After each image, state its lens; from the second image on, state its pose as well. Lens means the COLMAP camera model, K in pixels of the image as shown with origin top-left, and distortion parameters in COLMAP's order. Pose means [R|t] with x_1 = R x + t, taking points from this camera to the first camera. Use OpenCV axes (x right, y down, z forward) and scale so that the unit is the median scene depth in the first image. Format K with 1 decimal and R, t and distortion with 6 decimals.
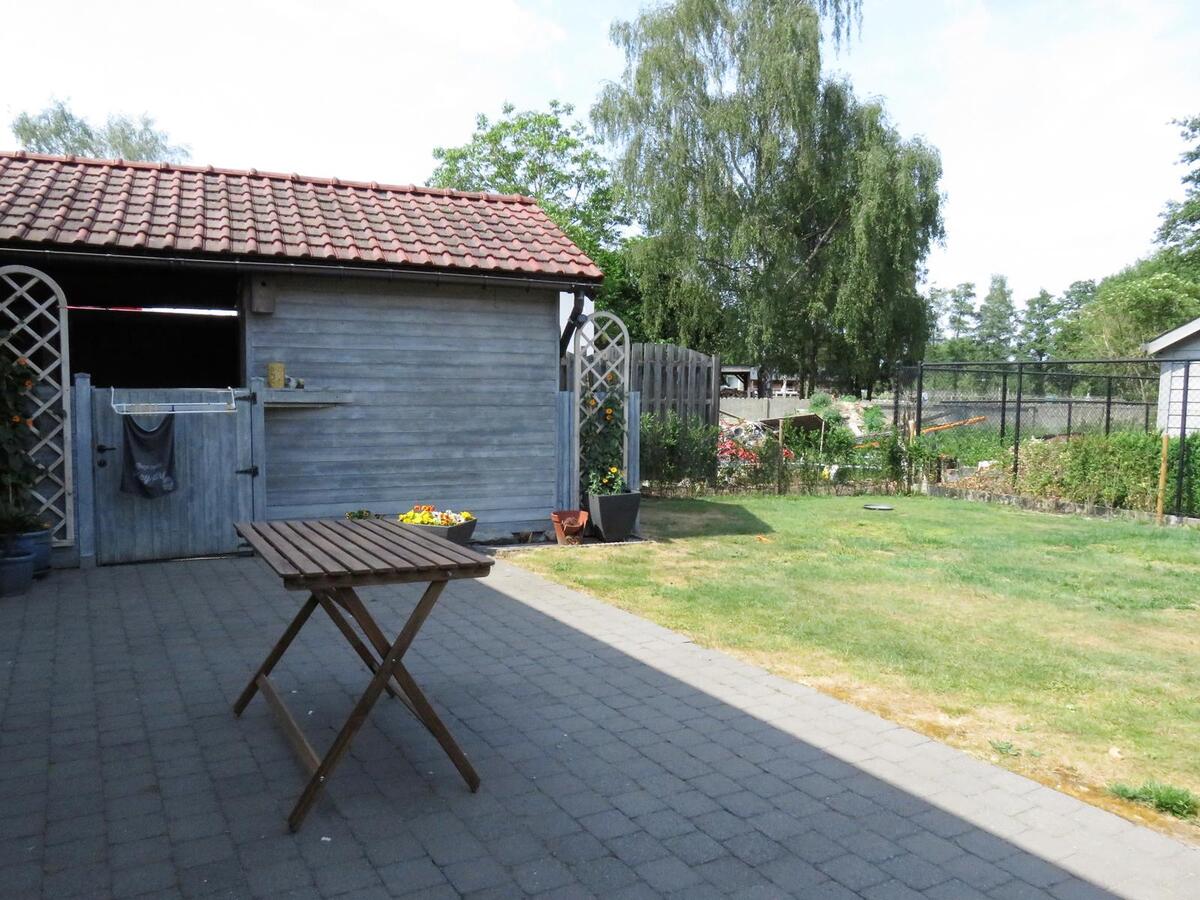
lens RADIAL K [[888.5, 0, 600.0], [0, 888.5, 450.0], [0, 0, 1]] dist [-0.009120, -0.001289]
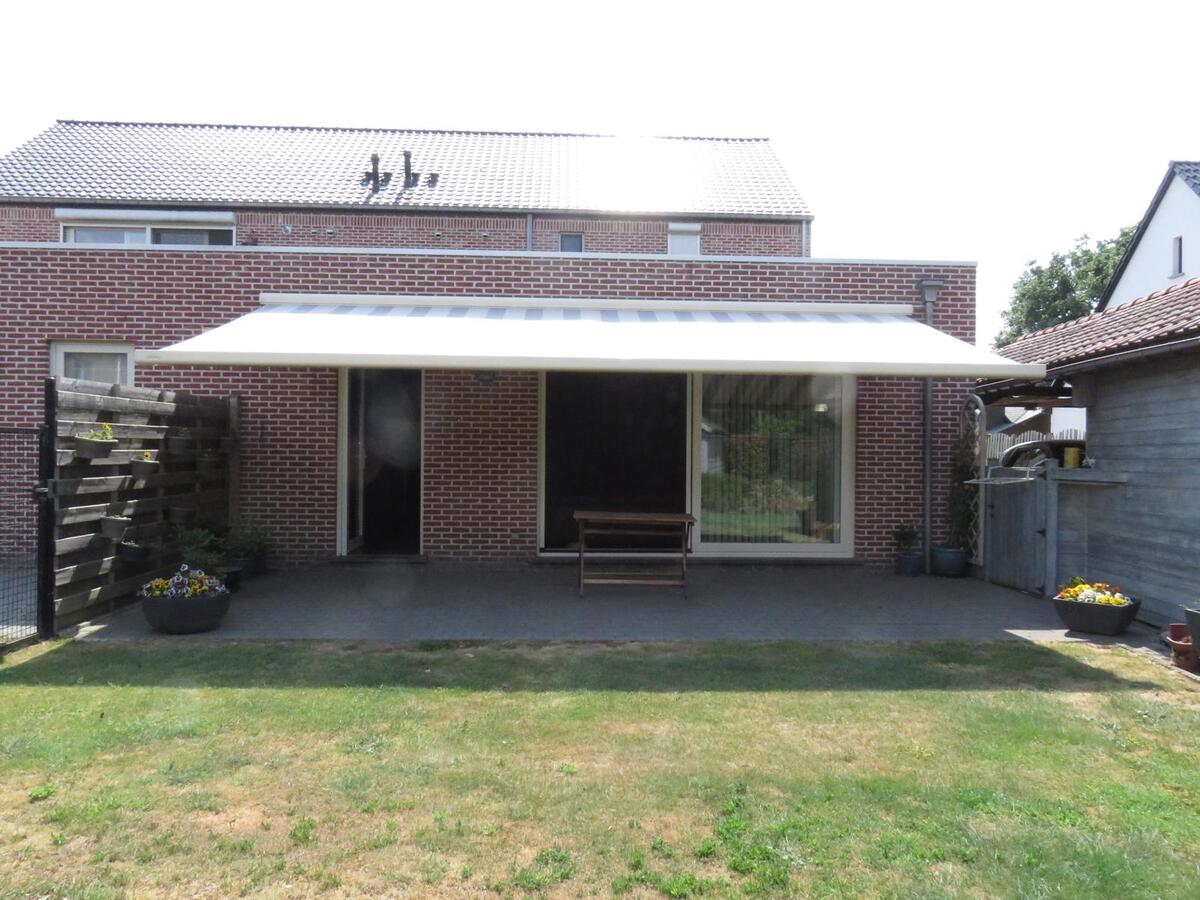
lens RADIAL K [[888.5, 0, 600.0], [0, 888.5, 450.0], [0, 0, 1]] dist [-0.009120, -0.001289]
pose [[-0.469910, -0.022129, -0.882437, 1.179807], [-0.080697, 0.996577, 0.017981, -0.074654], [0.879018, 0.079659, -0.470087, 1.169414]]
